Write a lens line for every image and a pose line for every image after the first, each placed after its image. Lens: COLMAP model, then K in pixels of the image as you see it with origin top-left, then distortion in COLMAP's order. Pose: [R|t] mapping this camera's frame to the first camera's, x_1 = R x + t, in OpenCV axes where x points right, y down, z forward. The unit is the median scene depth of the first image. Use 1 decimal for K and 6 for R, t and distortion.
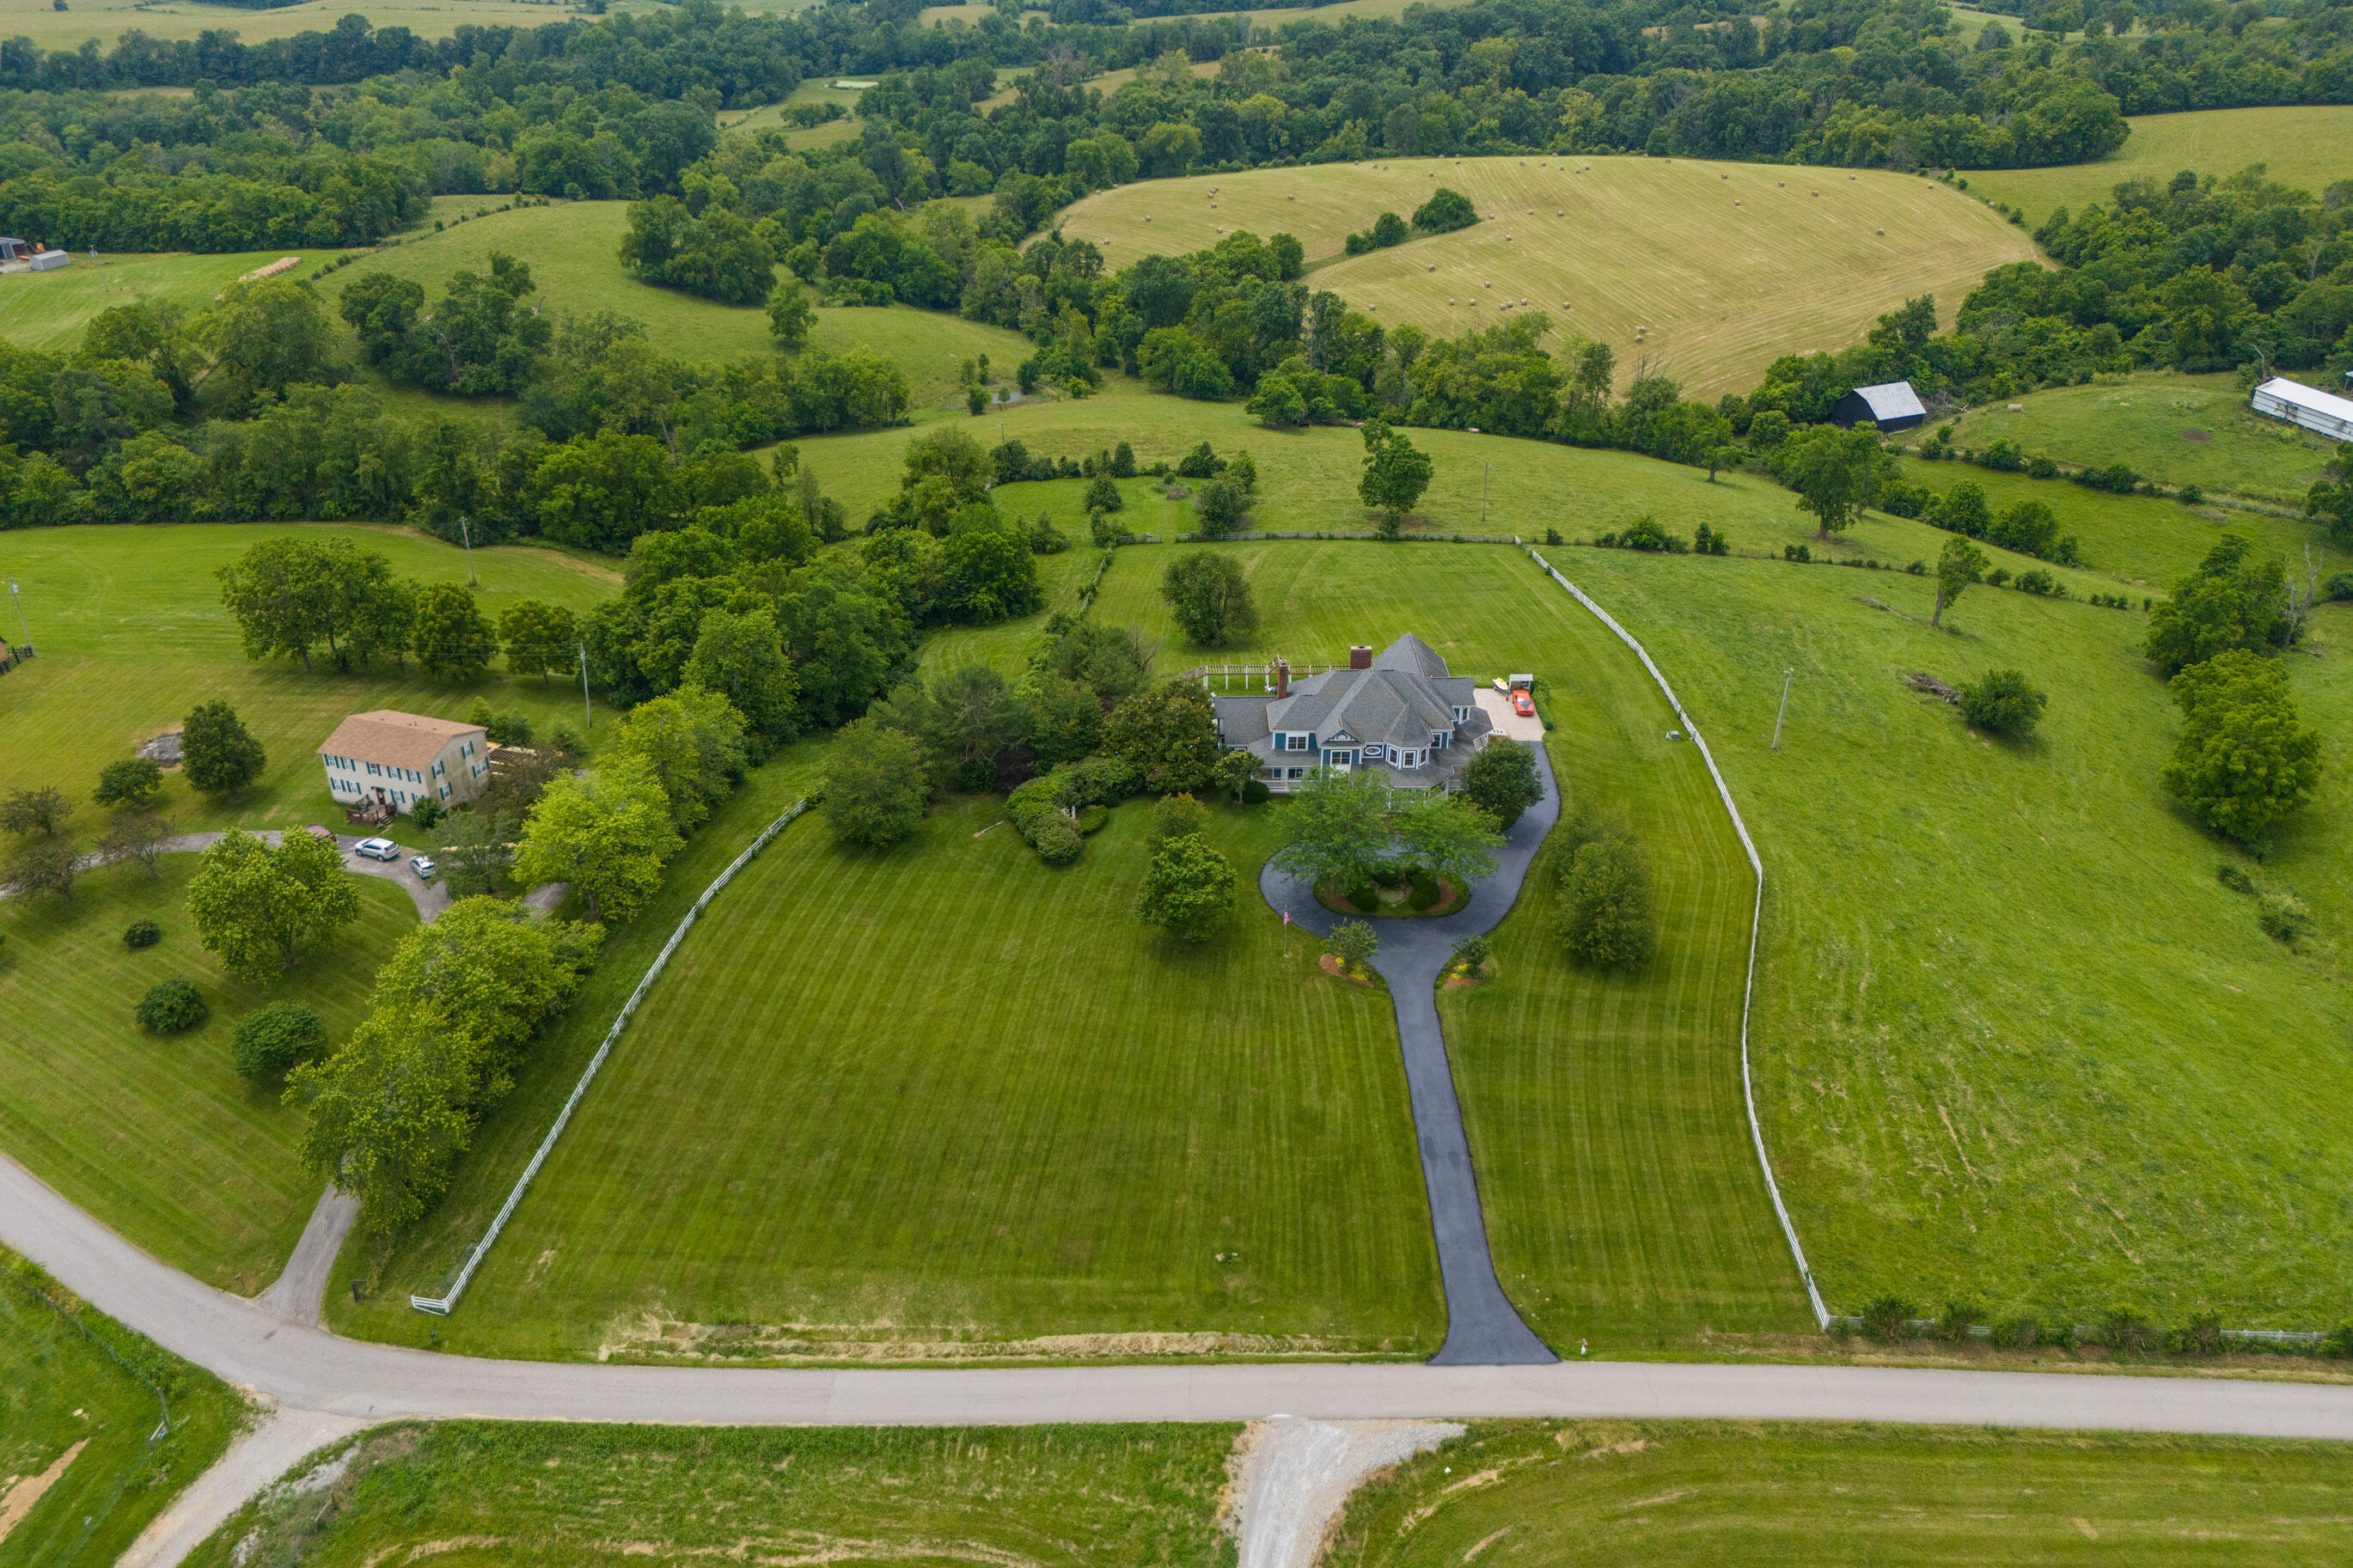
lens RADIAL K [[1740.6, 0, 1176.5], [0, 1740.6, 784.0], [0, 0, 1]] dist [0.052339, -0.038890]
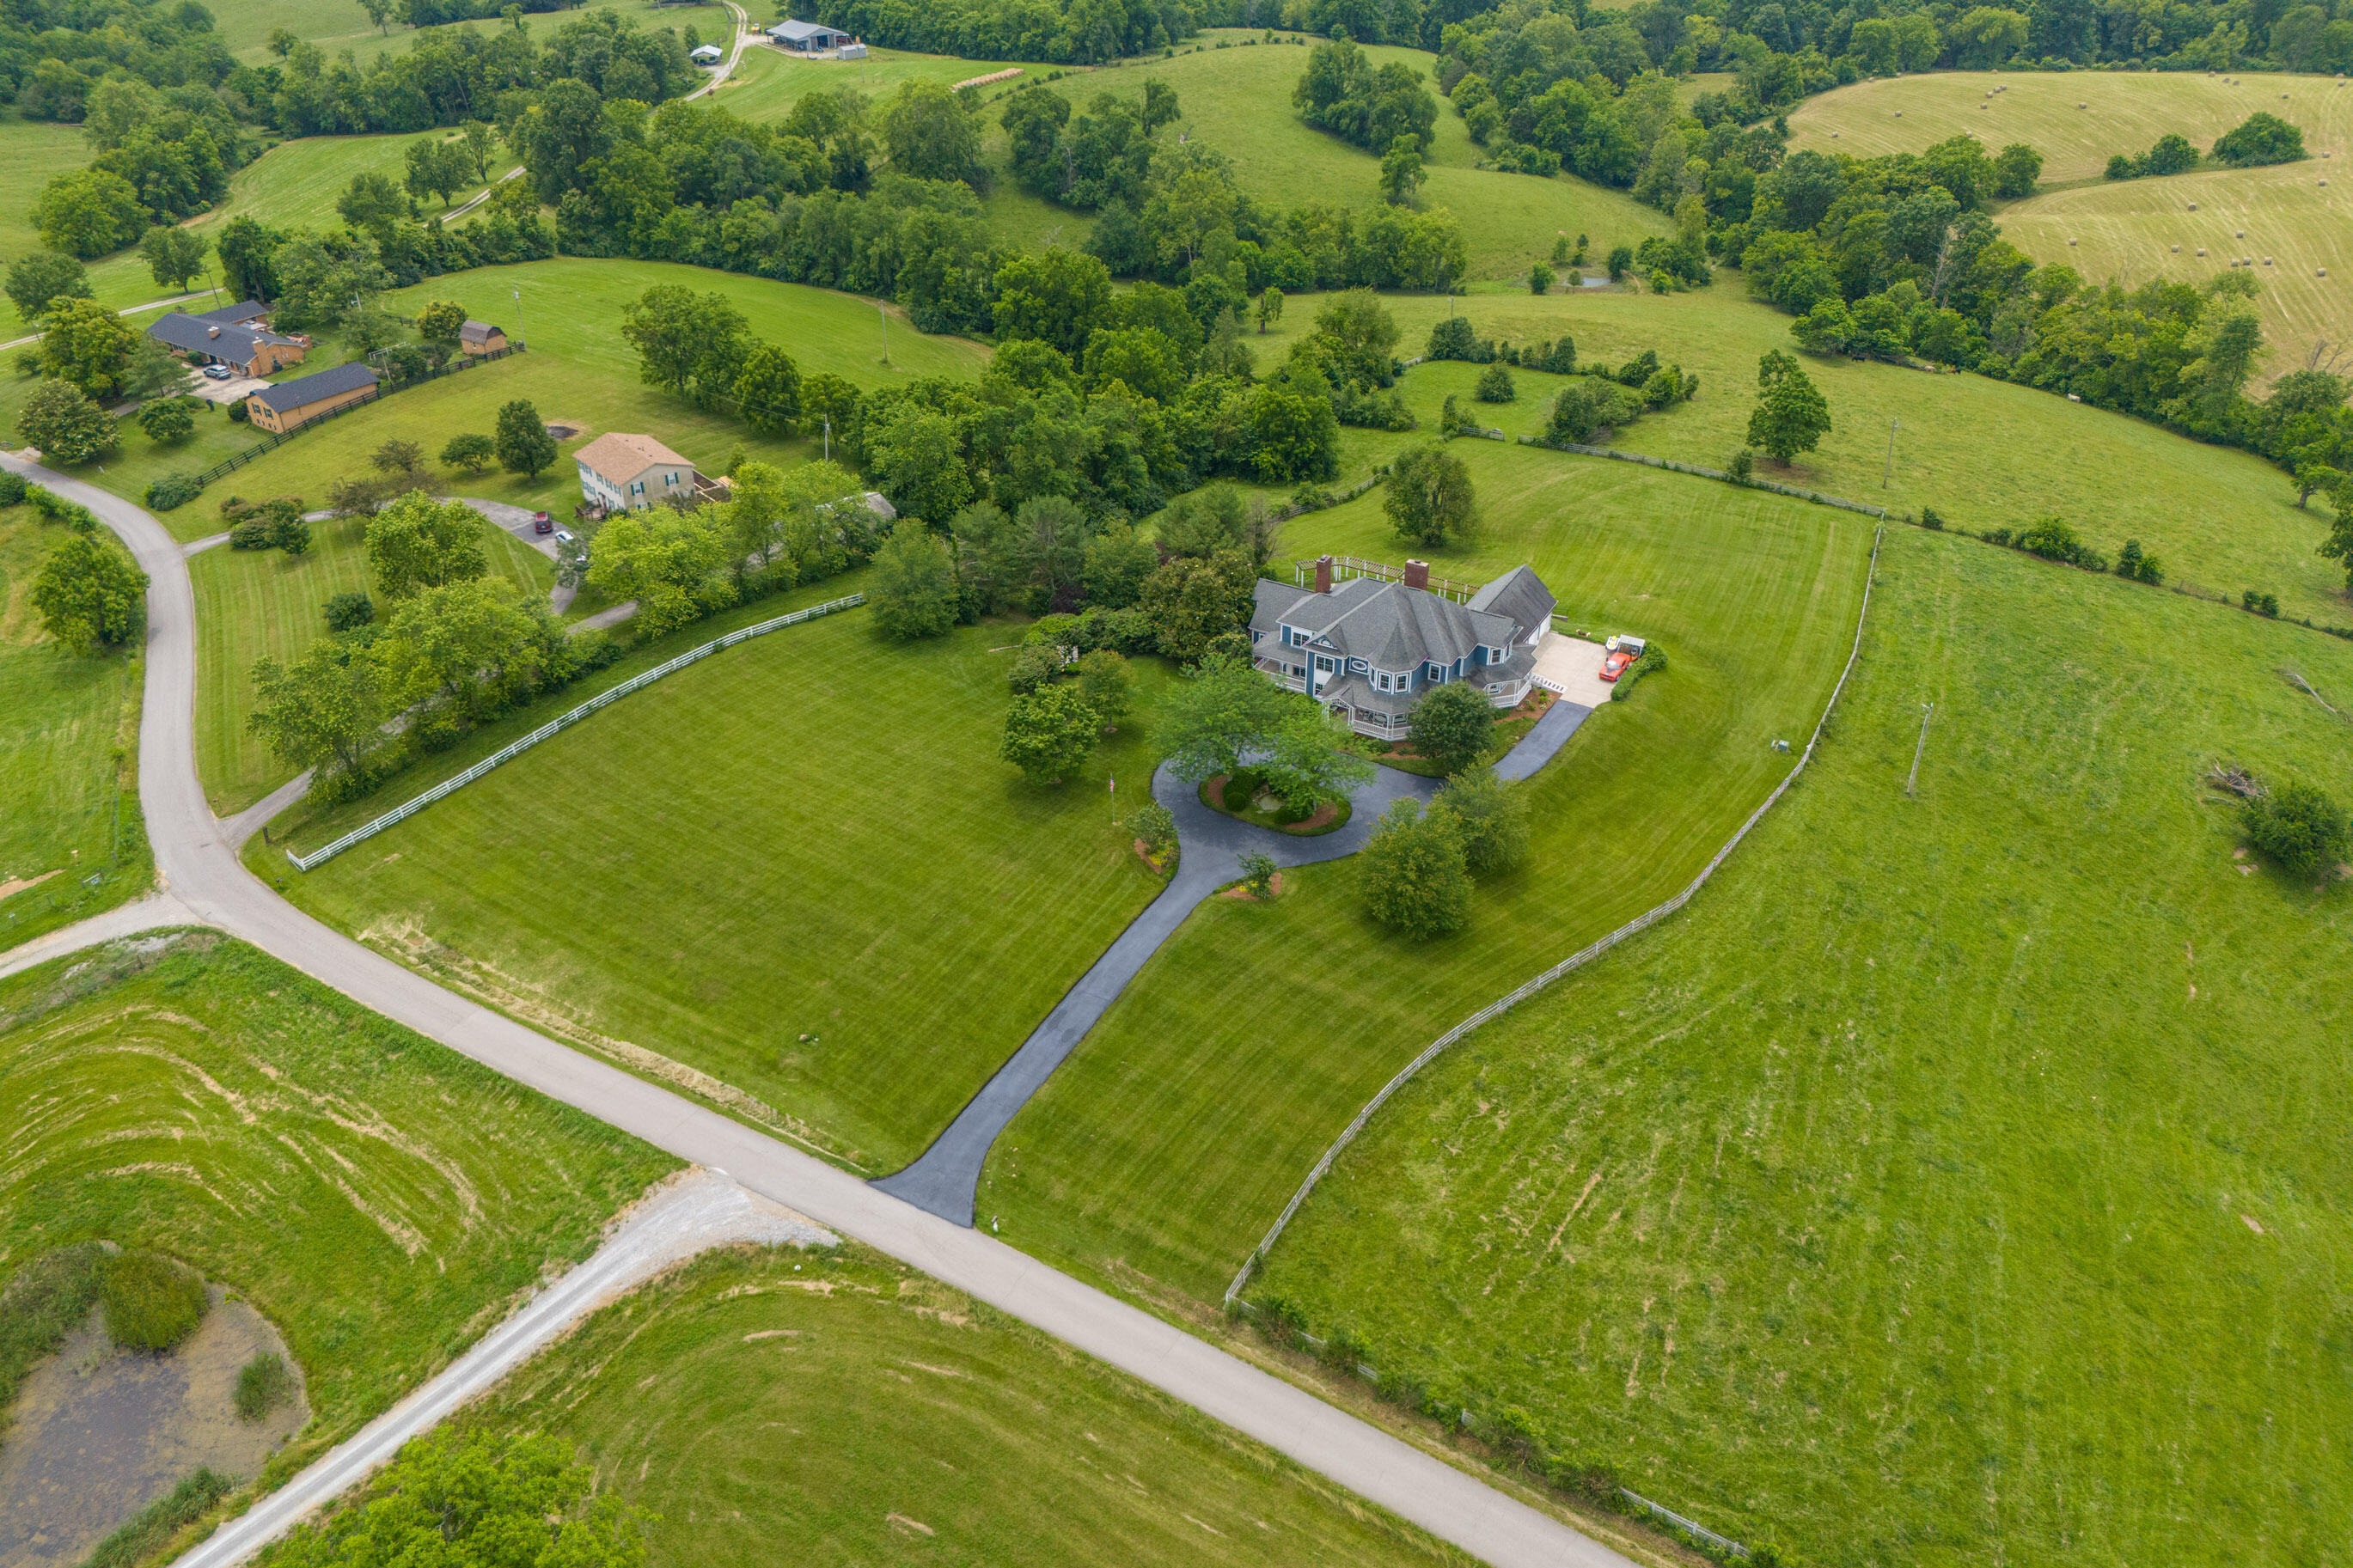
lens RADIAL K [[1751.7, 0, 1176.7], [0, 1751.7, 768.5], [0, 0, 1]] dist [0.057415, -0.052893]
pose [[0.860758, 0.267926, -0.432796, 0.453635], [-0.242013, 0.963423, 0.115092, -0.050159], [0.447801, 0.005676, 0.894115, 0.086677]]
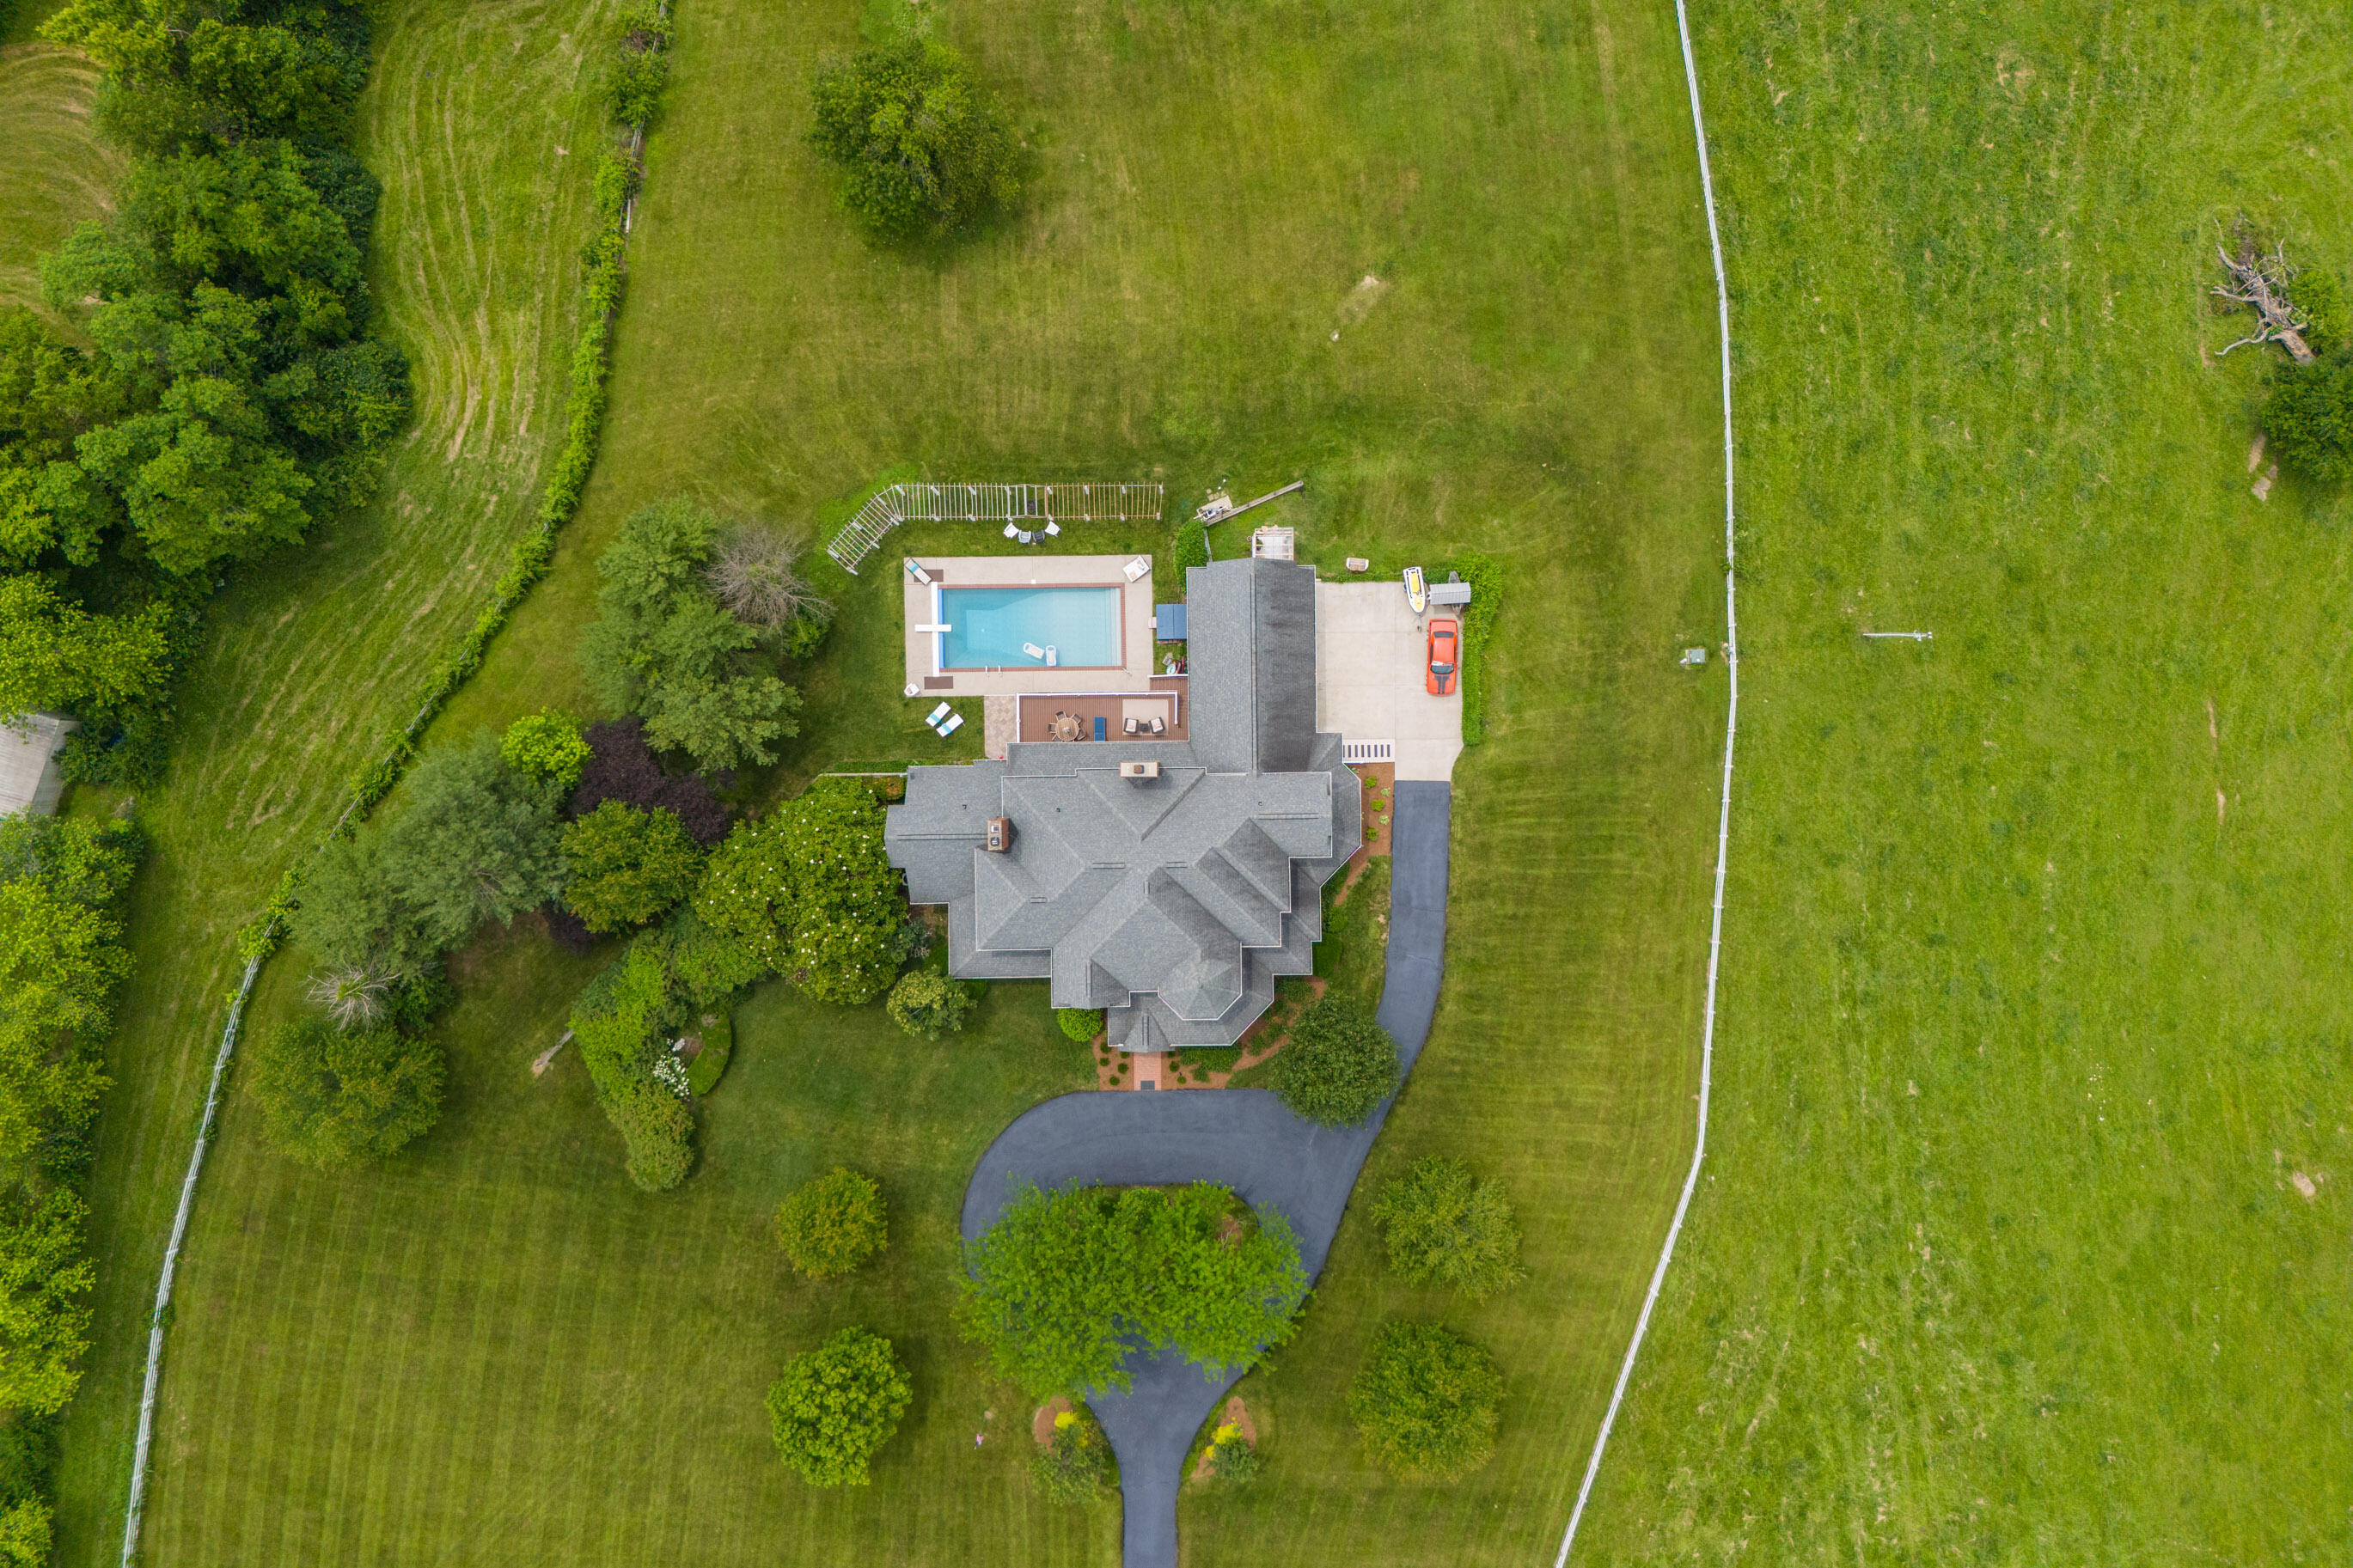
lens RADIAL K [[1751.7, 0, 1176.7], [0, 1751.7, 768.5], [0, 0, 1]] dist [0.057415, -0.052893]
pose [[0.999966, 0.002433, -0.007834, 0.127510], [0.005745, 0.473935, 0.880541, -0.592239], [0.005855, -0.880556, 0.473905, 0.760578]]
